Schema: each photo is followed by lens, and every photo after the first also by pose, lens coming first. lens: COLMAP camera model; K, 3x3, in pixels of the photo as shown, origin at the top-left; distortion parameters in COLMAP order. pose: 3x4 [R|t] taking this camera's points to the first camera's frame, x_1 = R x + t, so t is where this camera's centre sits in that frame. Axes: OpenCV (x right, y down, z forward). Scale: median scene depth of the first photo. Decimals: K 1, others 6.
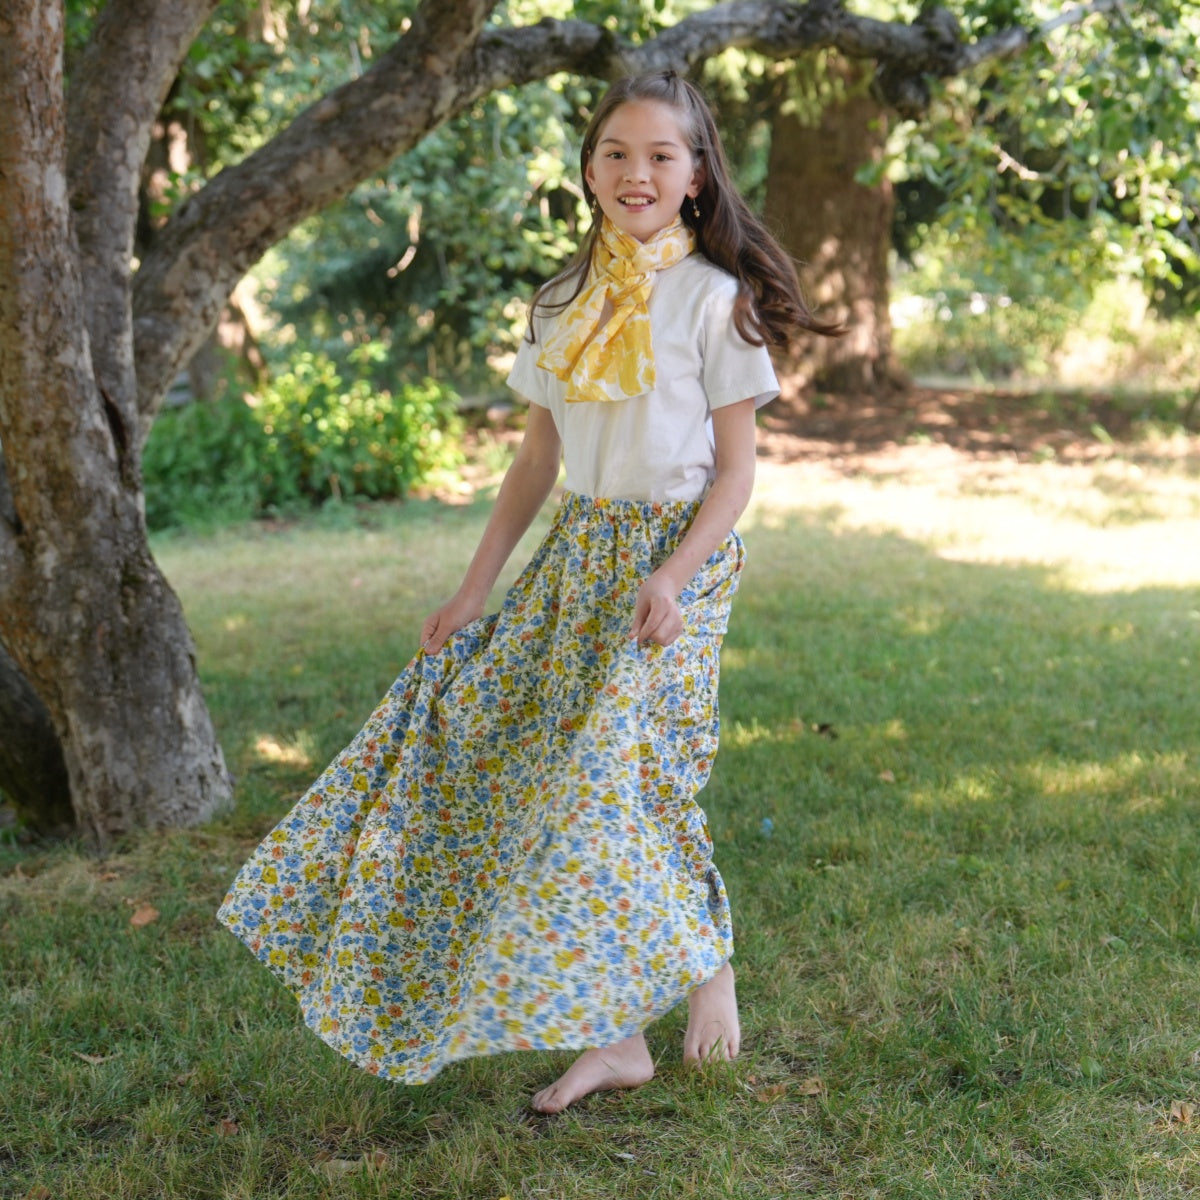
lens RADIAL K [[3566.9, 0, 722.2], [0, 3566.9, 574.3], [0, 0, 1]] dist [0.248640, -1.703891]
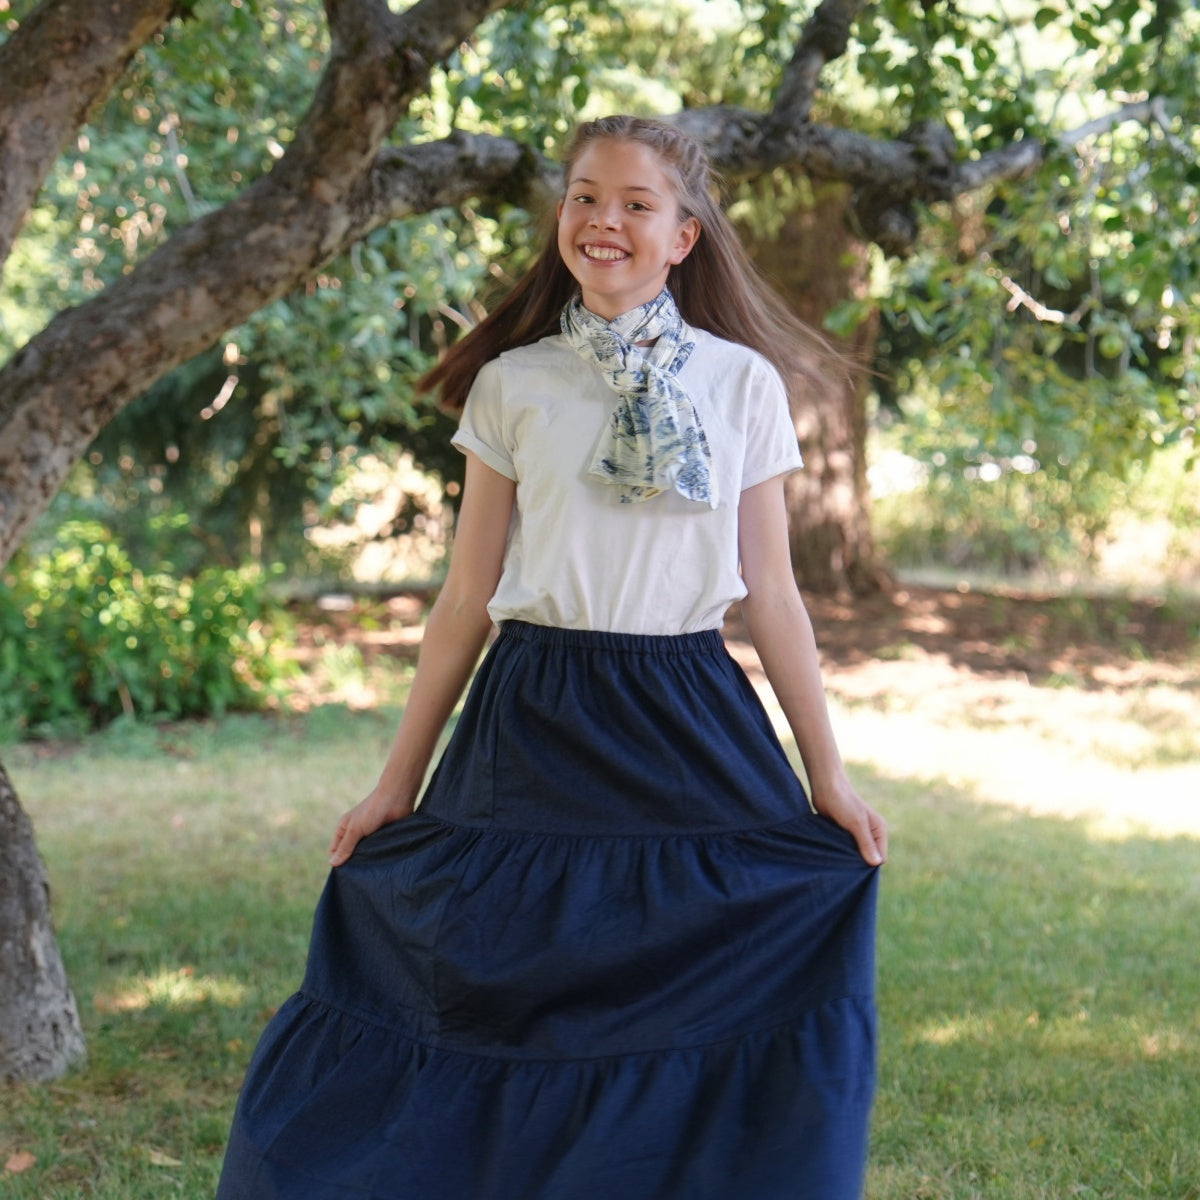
lens RADIAL K [[3930.1, 0, 787.1], [0, 3930.1, 790.8], [0, 0, 1]] dist [0.170831, 0.279098]
pose [[0.999384, 0.019456, 0.029194, 0.005511], [-0.019422, 0.999810, -0.001436, -0.005490], [-0.029216, 0.000869, 0.999573, 0.127856]]
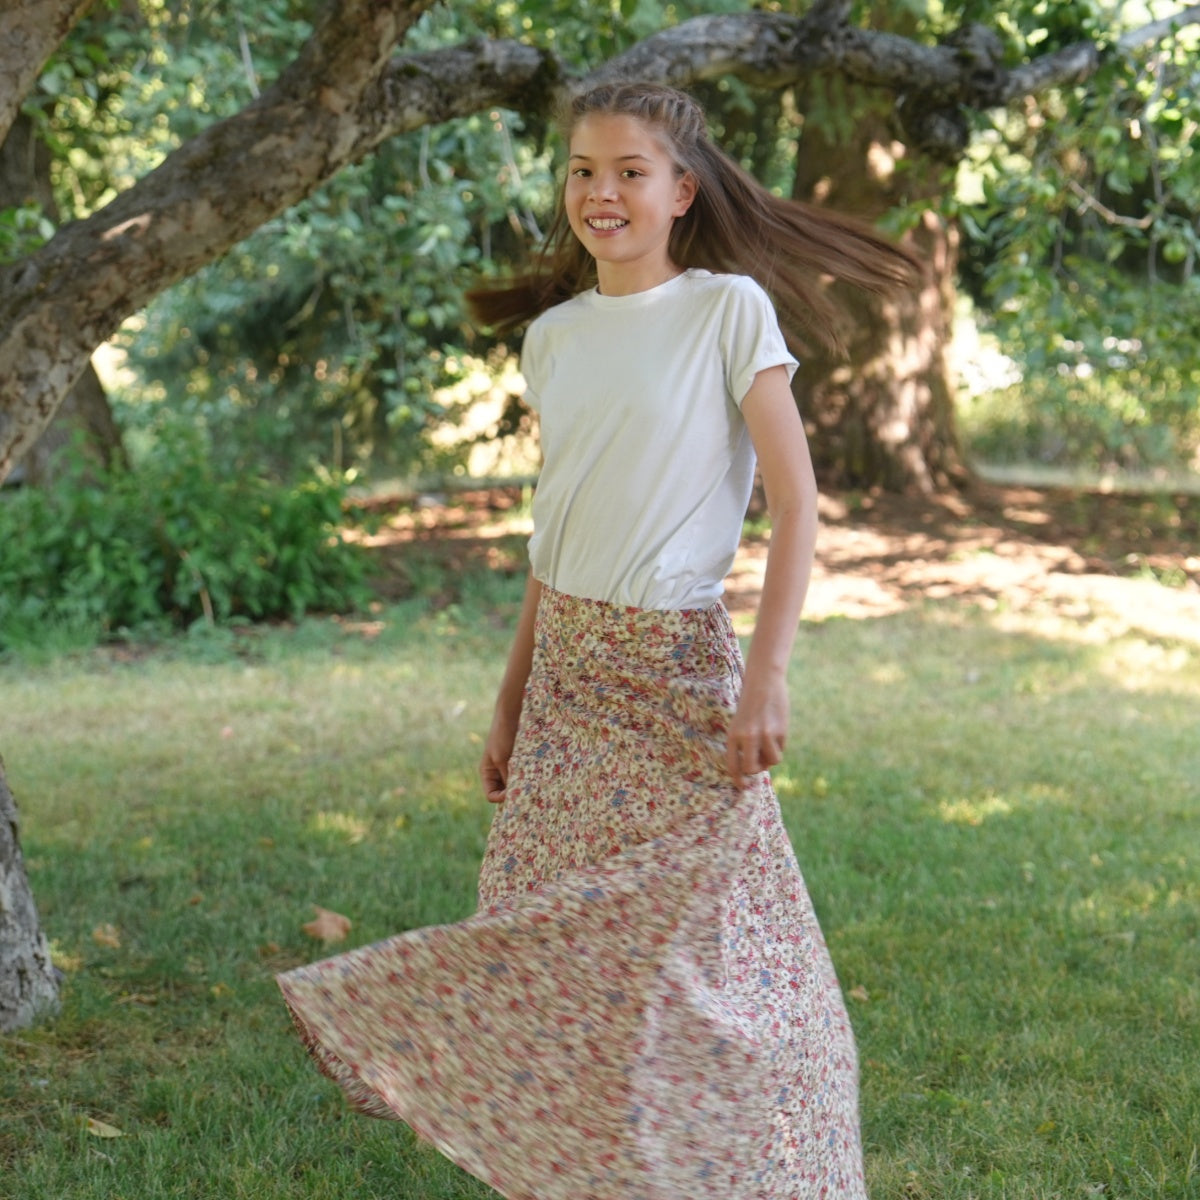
lens RADIAL K [[4244.4, 0, 504.6], [0, 4244.4, 645.2], [0, 0, 1]] dist [0.144473, 0.068396]
pose [[0.999197, 0.022853, -0.032897, -0.011206], [-0.023597, 0.999470, -0.022407, 0.002559], [0.032367, 0.023165, 0.999208, 0.073017]]
